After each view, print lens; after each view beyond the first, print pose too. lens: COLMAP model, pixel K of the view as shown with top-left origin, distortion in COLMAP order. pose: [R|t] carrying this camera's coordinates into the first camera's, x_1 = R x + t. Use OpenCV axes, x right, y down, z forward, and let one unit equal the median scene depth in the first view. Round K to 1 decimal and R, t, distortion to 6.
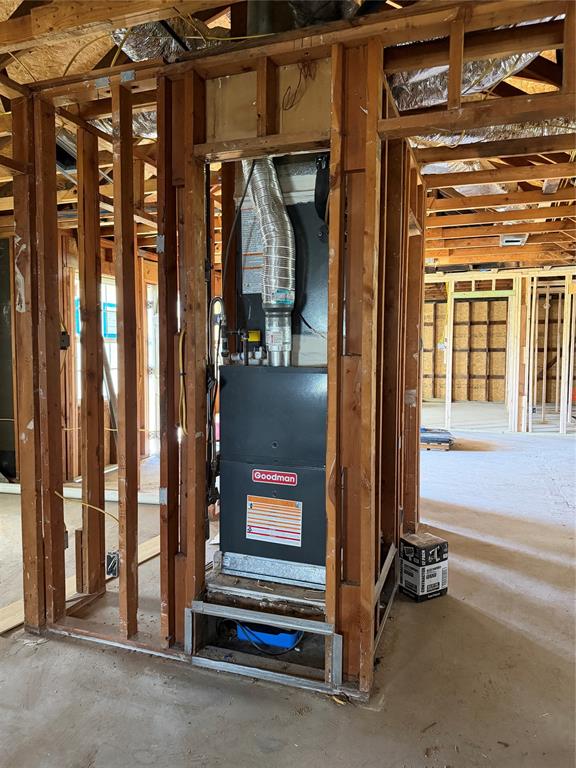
lens RADIAL K [[542.5, 0, 286.1], [0, 542.5, 380.3], [0, 0, 1]] dist [0.040311, -0.006831]
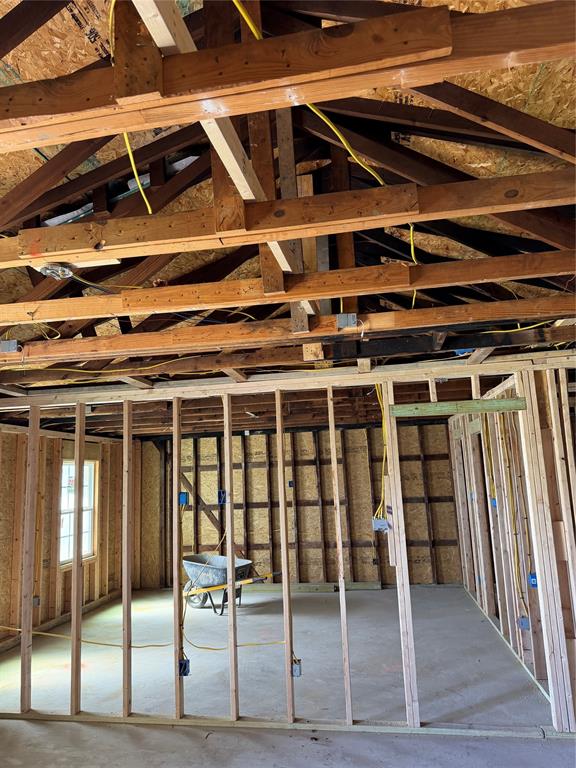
lens RADIAL K [[542.5, 0, 287.2], [0, 542.5, 384.2], [0, 0, 1]] dist [0.040311, -0.006831]
pose [[0.982742, -0.010771, 0.184669, 0.128802], [0.052738, 0.973187, -0.223889, -0.078315], [-0.177306, 0.229764, 0.956959, 0.556579]]
